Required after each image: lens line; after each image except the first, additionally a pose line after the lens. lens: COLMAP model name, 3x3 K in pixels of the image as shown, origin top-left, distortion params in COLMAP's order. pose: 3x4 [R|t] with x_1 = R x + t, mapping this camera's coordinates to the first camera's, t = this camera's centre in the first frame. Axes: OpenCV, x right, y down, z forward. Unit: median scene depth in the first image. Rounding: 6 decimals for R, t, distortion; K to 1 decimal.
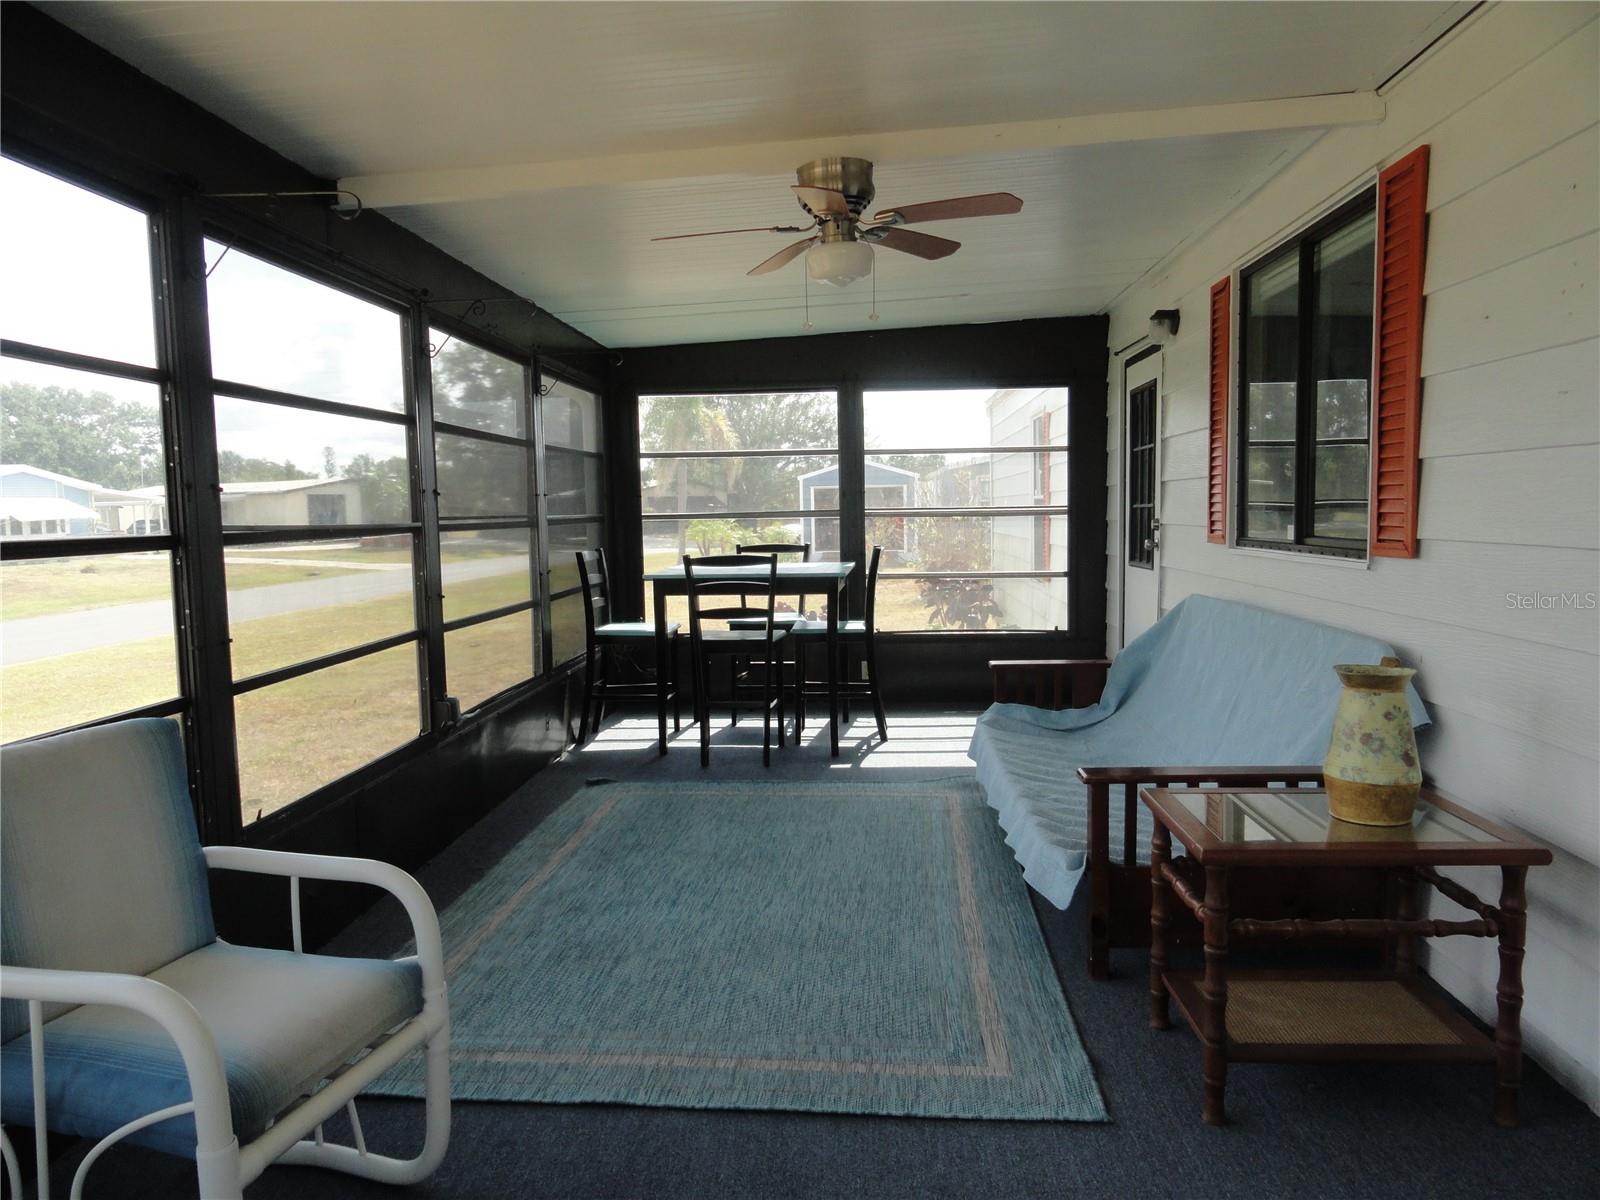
lens RADIAL K [[1108.0, 0, 794.7], [0, 1108.0, 606.2], [0, 0, 1]] dist [0.010004, -0.004085]
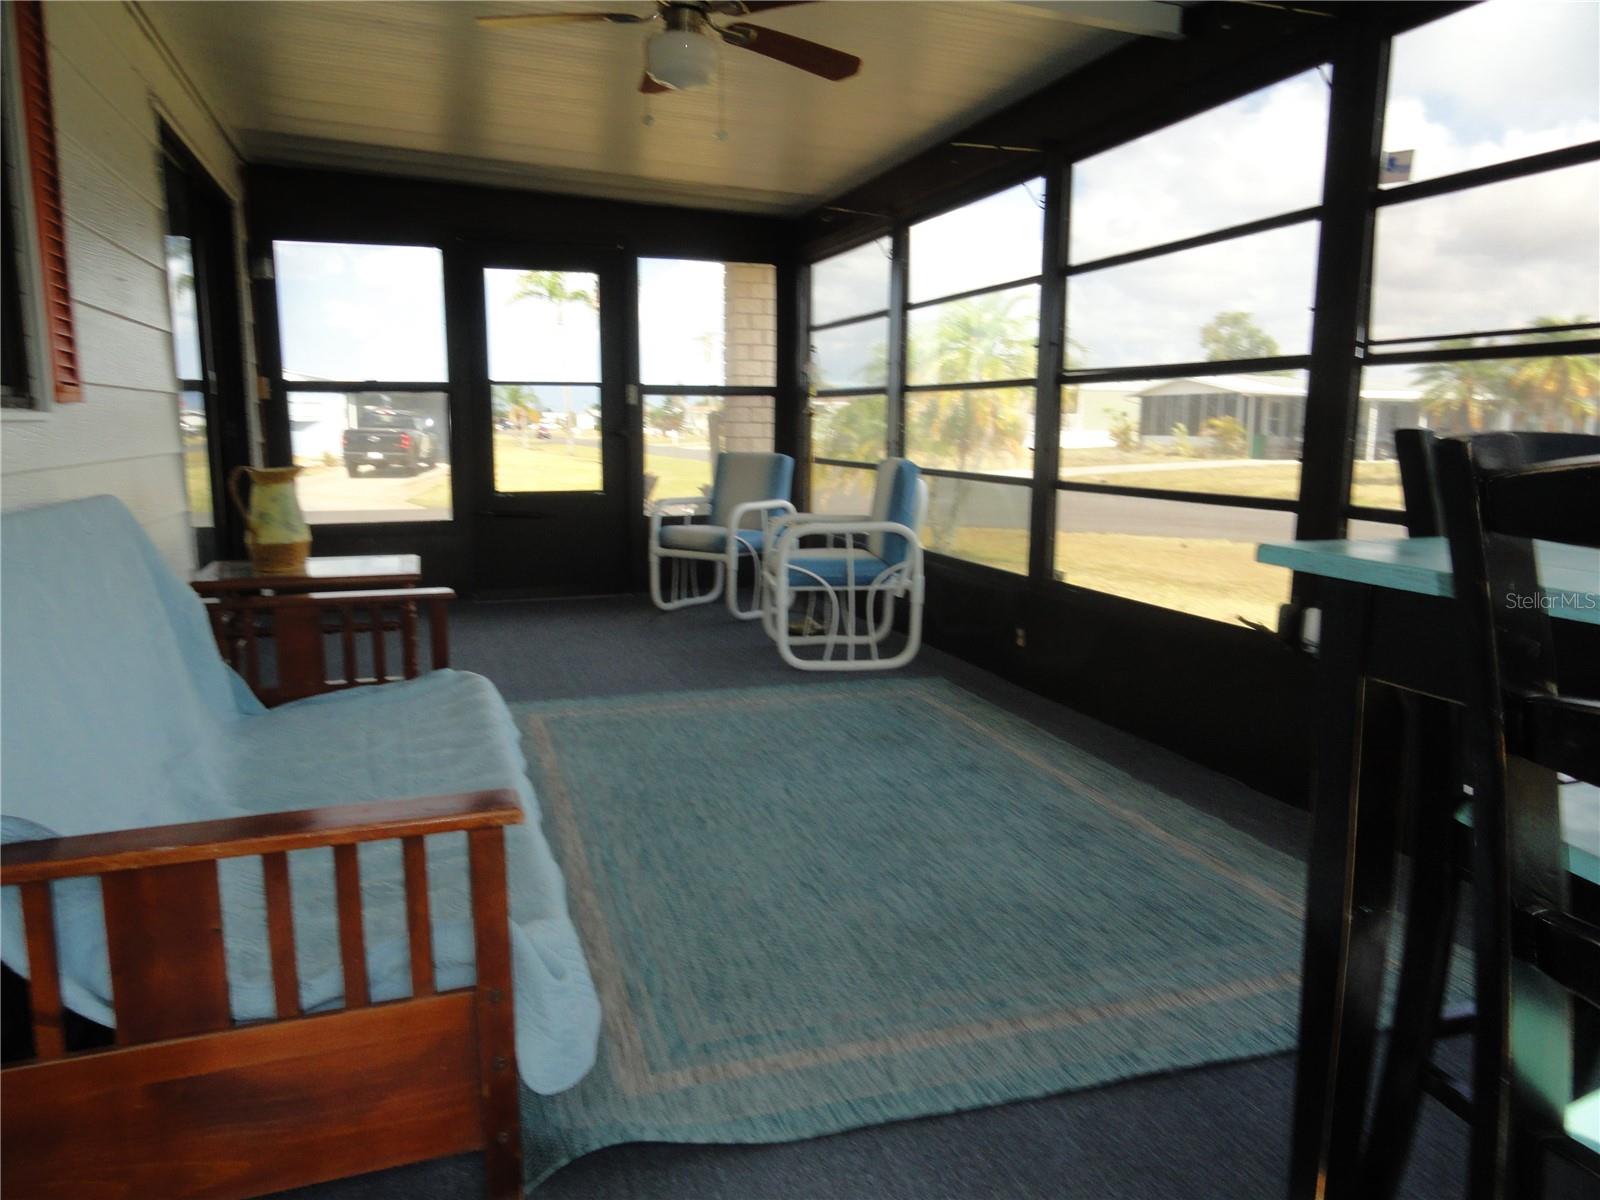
lens RADIAL K [[1108.0, 0, 794.7], [0, 1108.0, 606.2], [0, 0, 1]] dist [0.010004, -0.004085]
pose [[-0.923971, 0.076616, -0.374710, 0.279883], [-0.021144, 0.967999, 0.250062, -0.095982], [0.381877, 0.238973, -0.892783, 1.669093]]
